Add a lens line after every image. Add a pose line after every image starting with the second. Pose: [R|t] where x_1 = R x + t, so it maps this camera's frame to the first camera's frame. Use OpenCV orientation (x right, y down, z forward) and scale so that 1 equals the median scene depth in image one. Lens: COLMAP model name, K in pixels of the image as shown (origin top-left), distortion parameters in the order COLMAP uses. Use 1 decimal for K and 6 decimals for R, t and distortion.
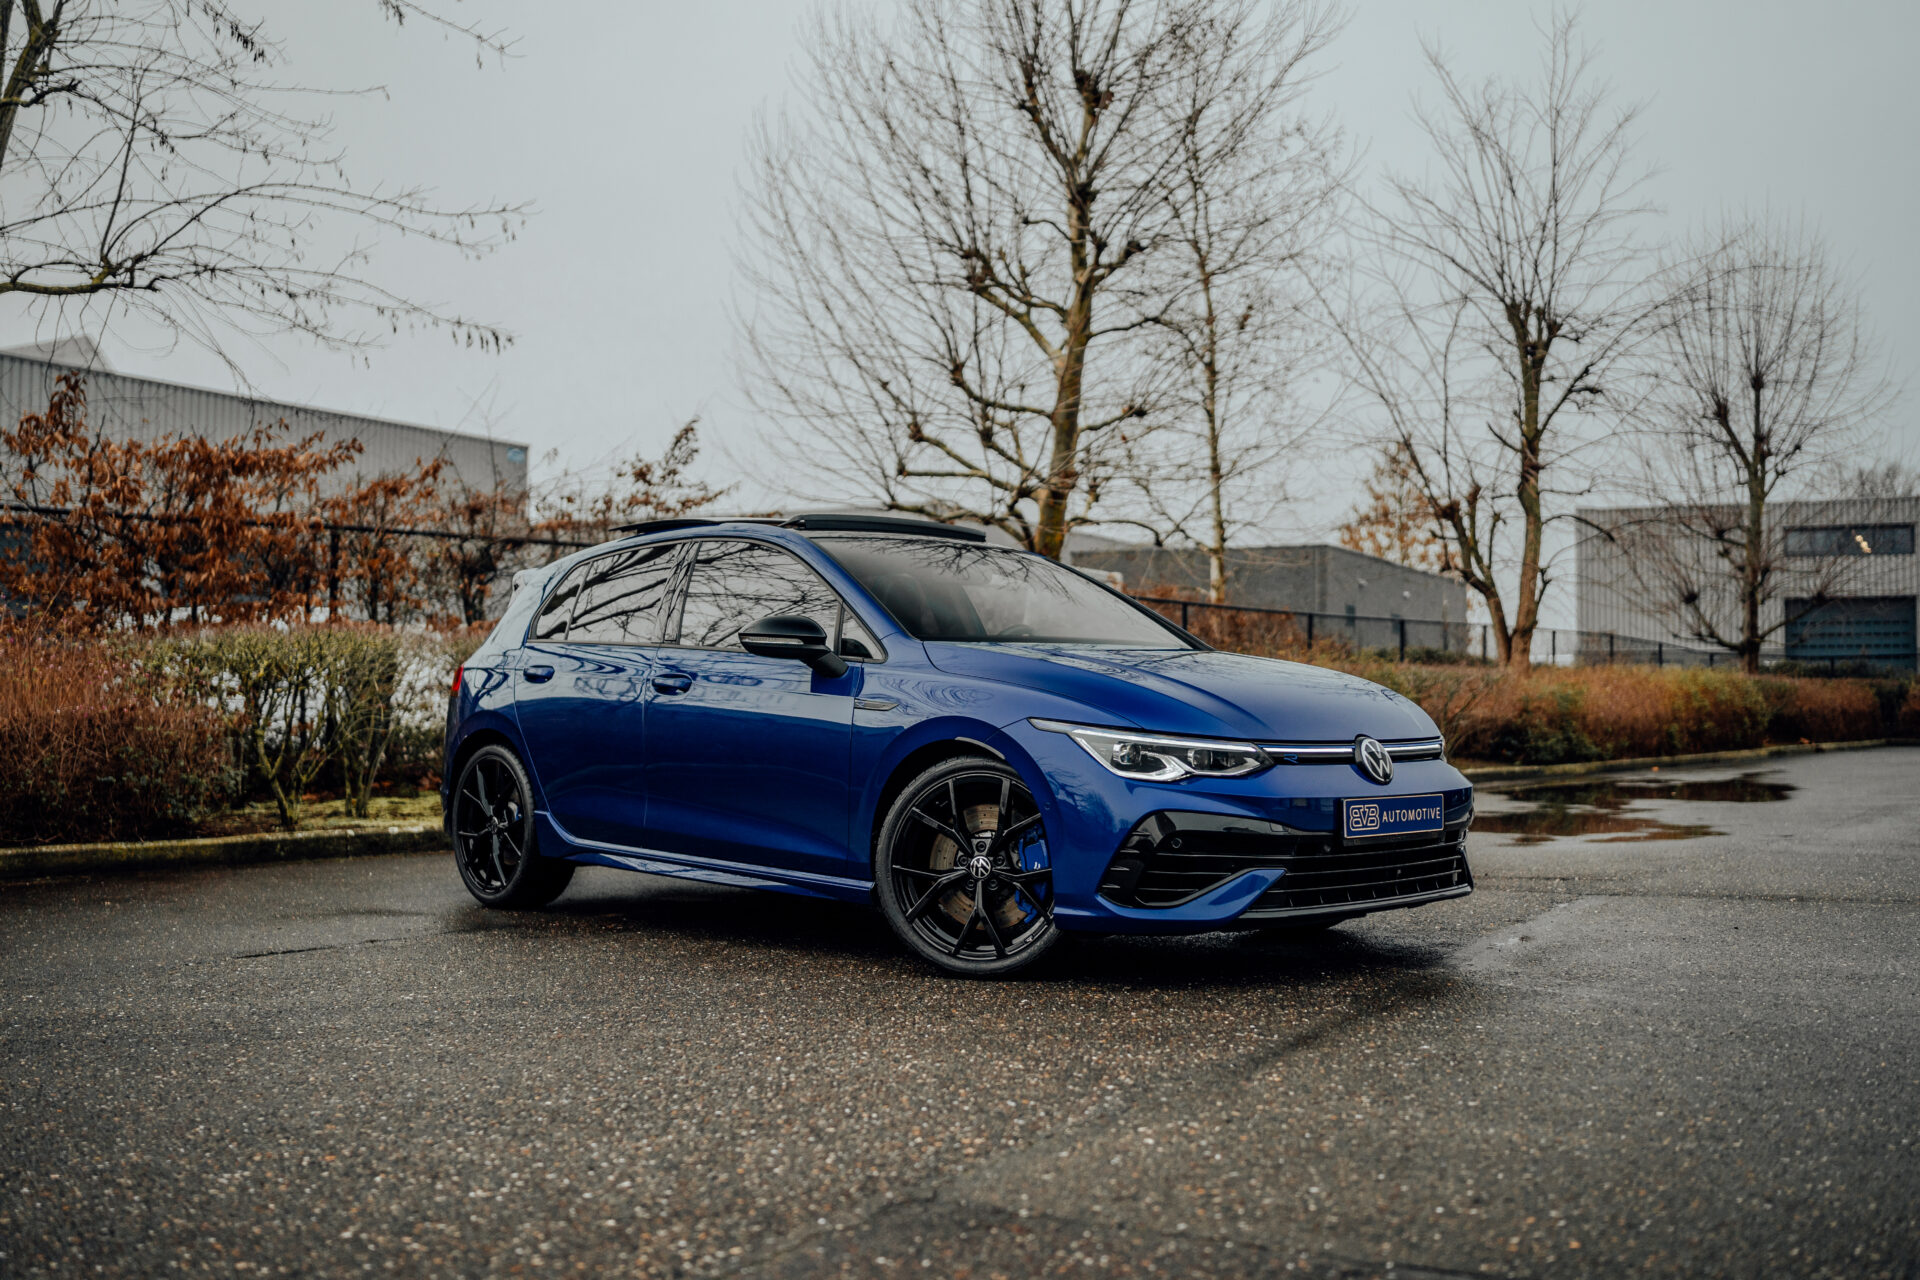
lens RADIAL K [[1854.9, 0, 939.4], [0, 1854.9, 642.2], [0, 0, 1]] dist [-0.181057, 0.215173]
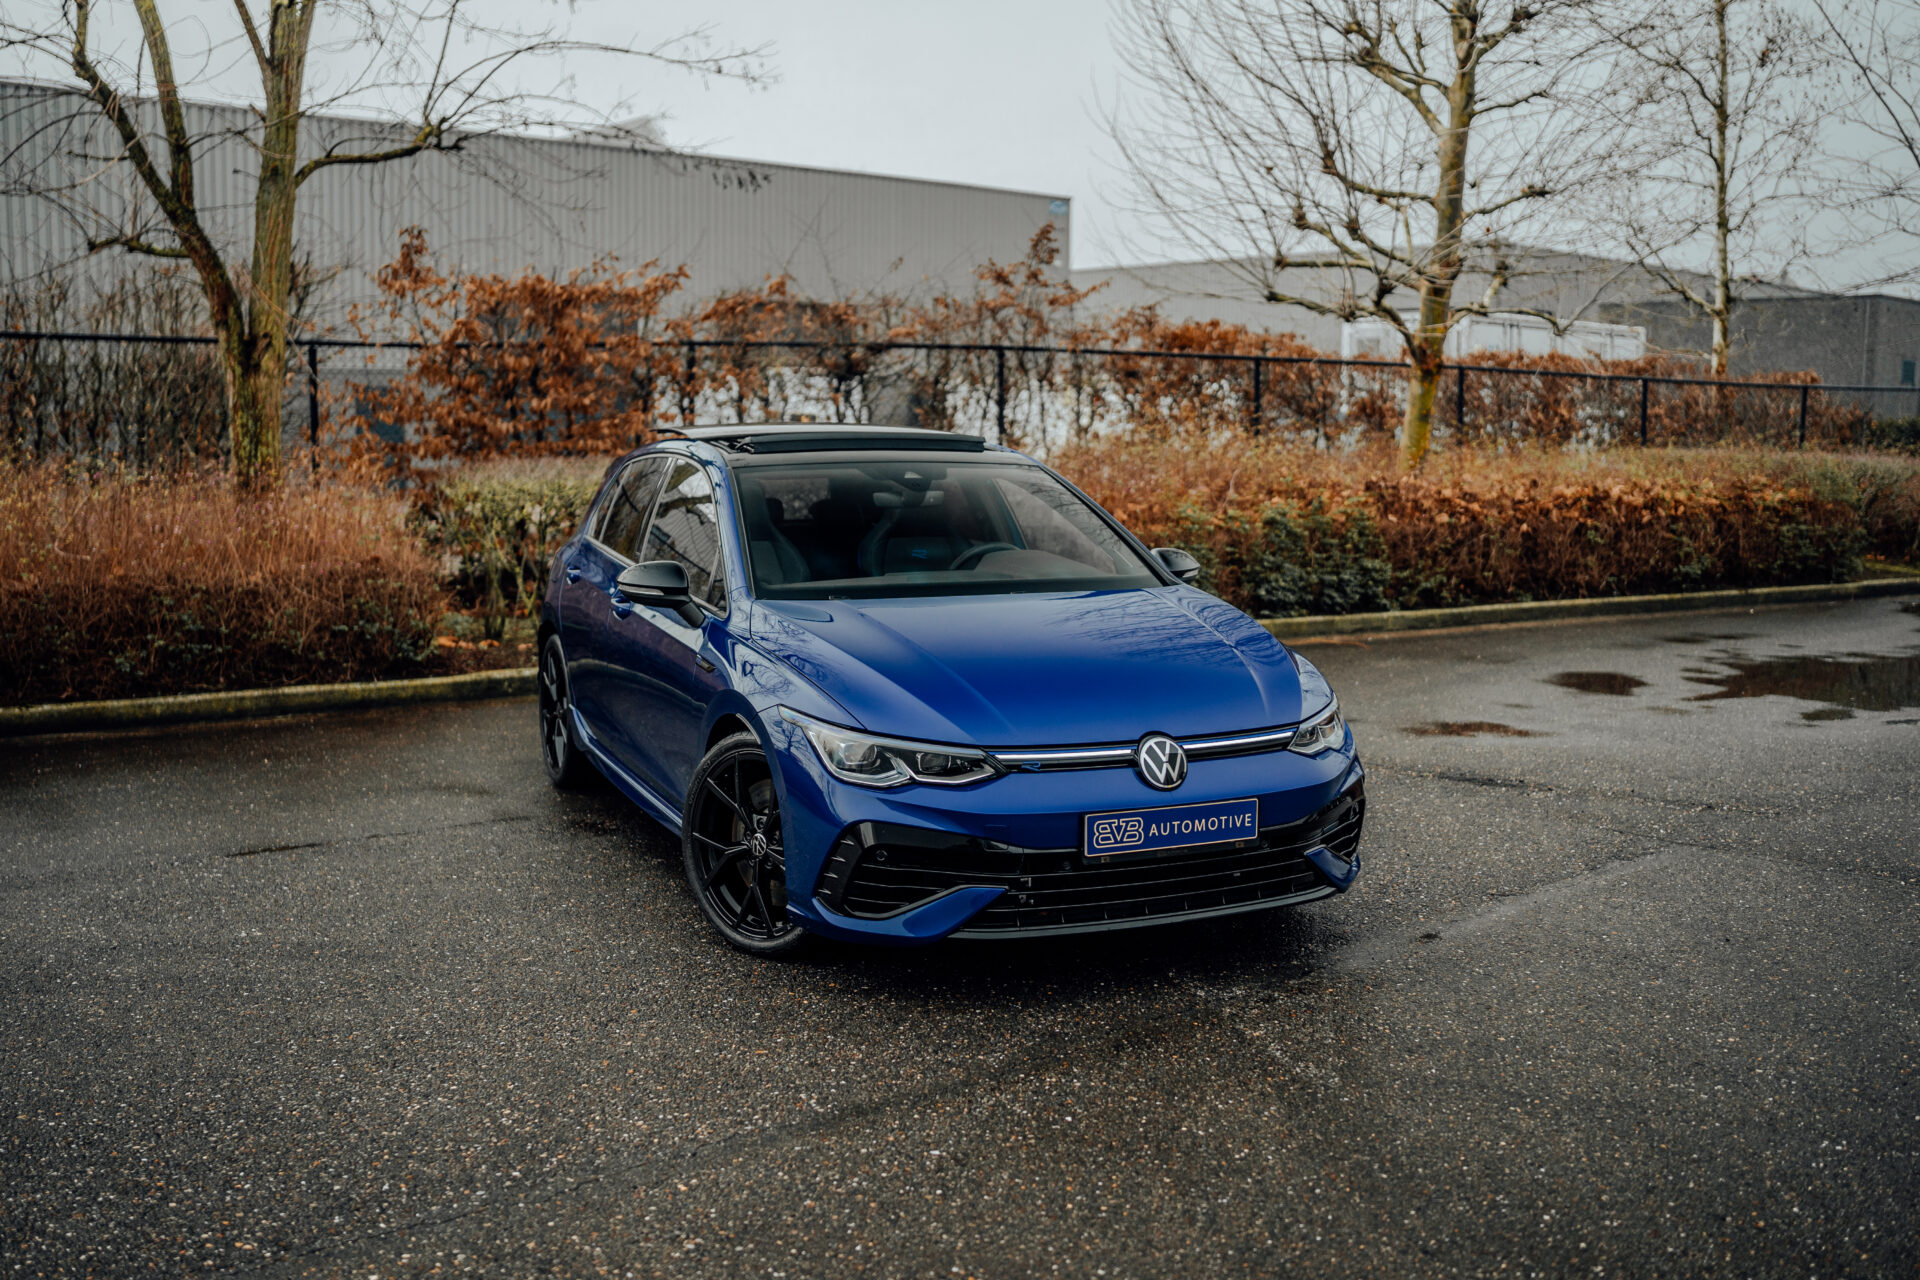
lens RADIAL K [[1808.1, 0, 929.6], [0, 1808.1, 629.9], [0, 0, 1]] dist [-0.182538, 0.195045]
pose [[0.941078, 0.037094, -0.336148, 0.138026], [0.012474, 0.989483, 0.144112, -0.041934], [0.337958, -0.139814, 0.930718, 0.047636]]
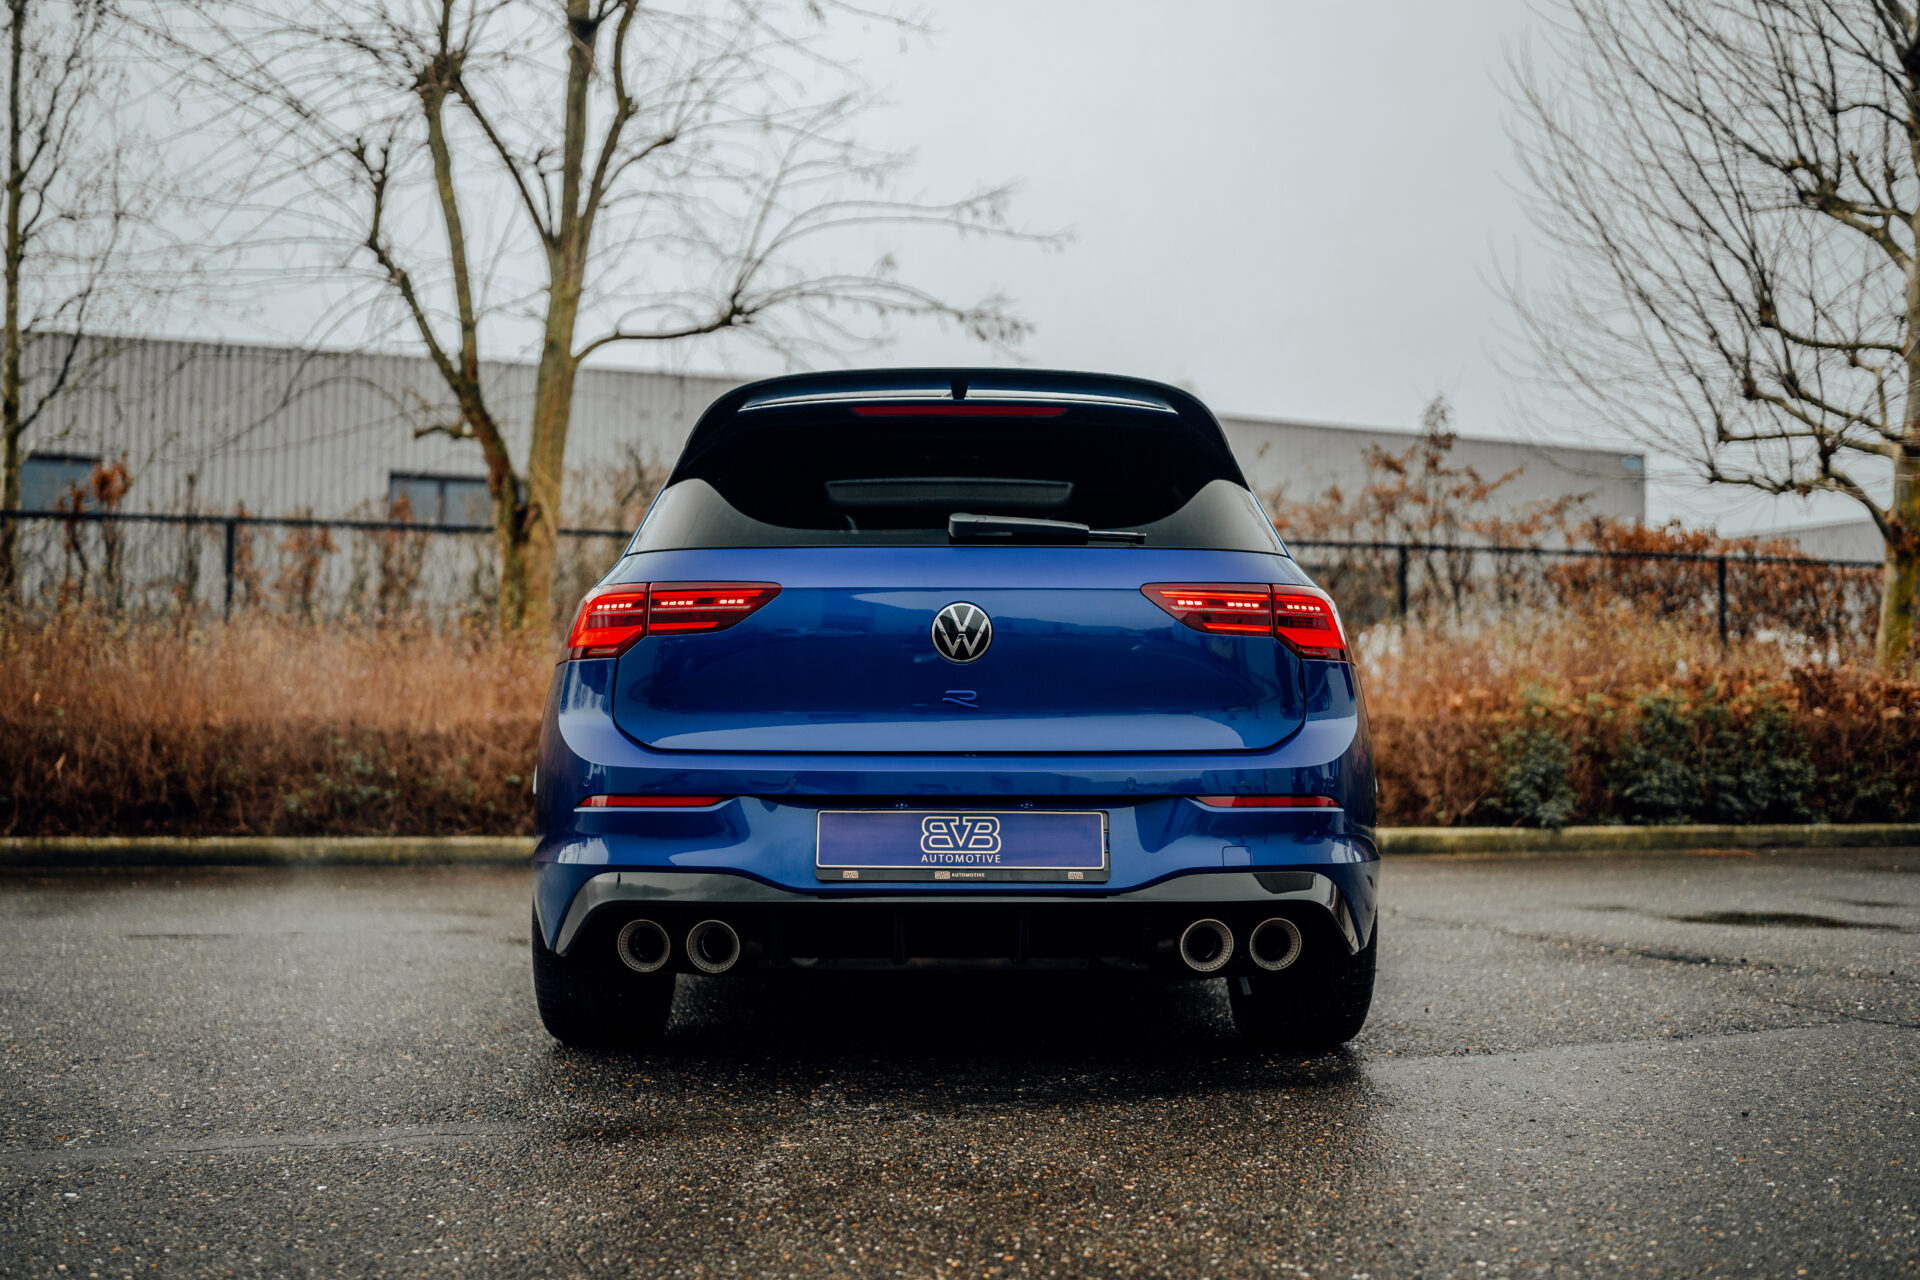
lens RADIAL K [[1816.1, 0, 960.0], [0, 1816.1, 640.0], [0, 0, 1]] dist [-0.190342, 0.223999]
pose [[0.777754, -0.026850, -0.627995, 0.226458], [0.017706, 0.999627, -0.020811, 0.010532], [0.628320, 0.005066, 0.777939, 0.176728]]
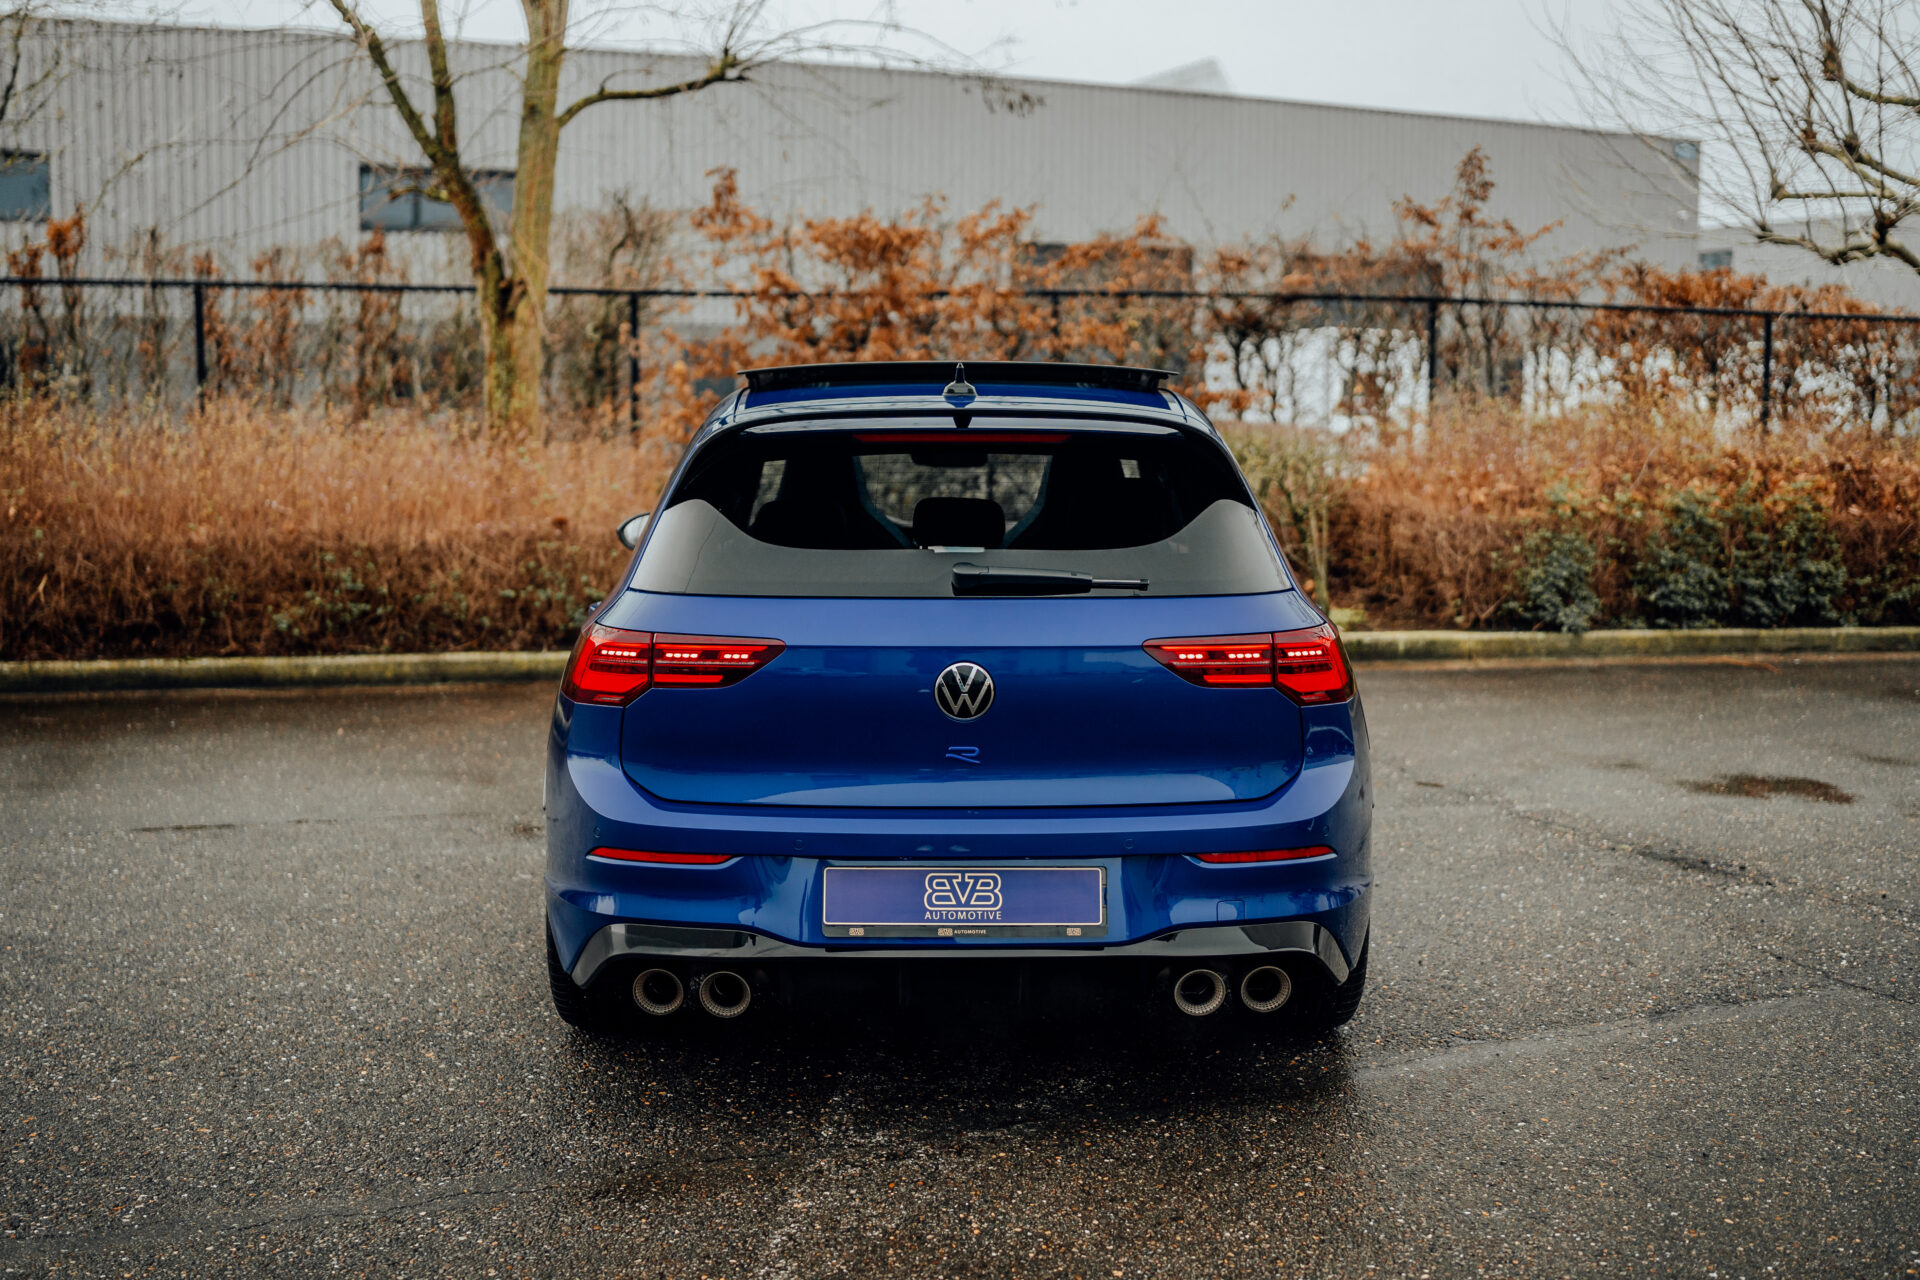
lens RADIAL K [[1908.3, 0, 975.6], [0, 1908.3, 619.3], [0, 0, 1]] dist [-0.185266, 0.209771]
pose [[0.780109, 0.078280, -0.620727, 0.233313], [0.015372, 0.989444, 0.144098, -0.034004], [0.625455, -0.121954, 0.770671, 0.170433]]
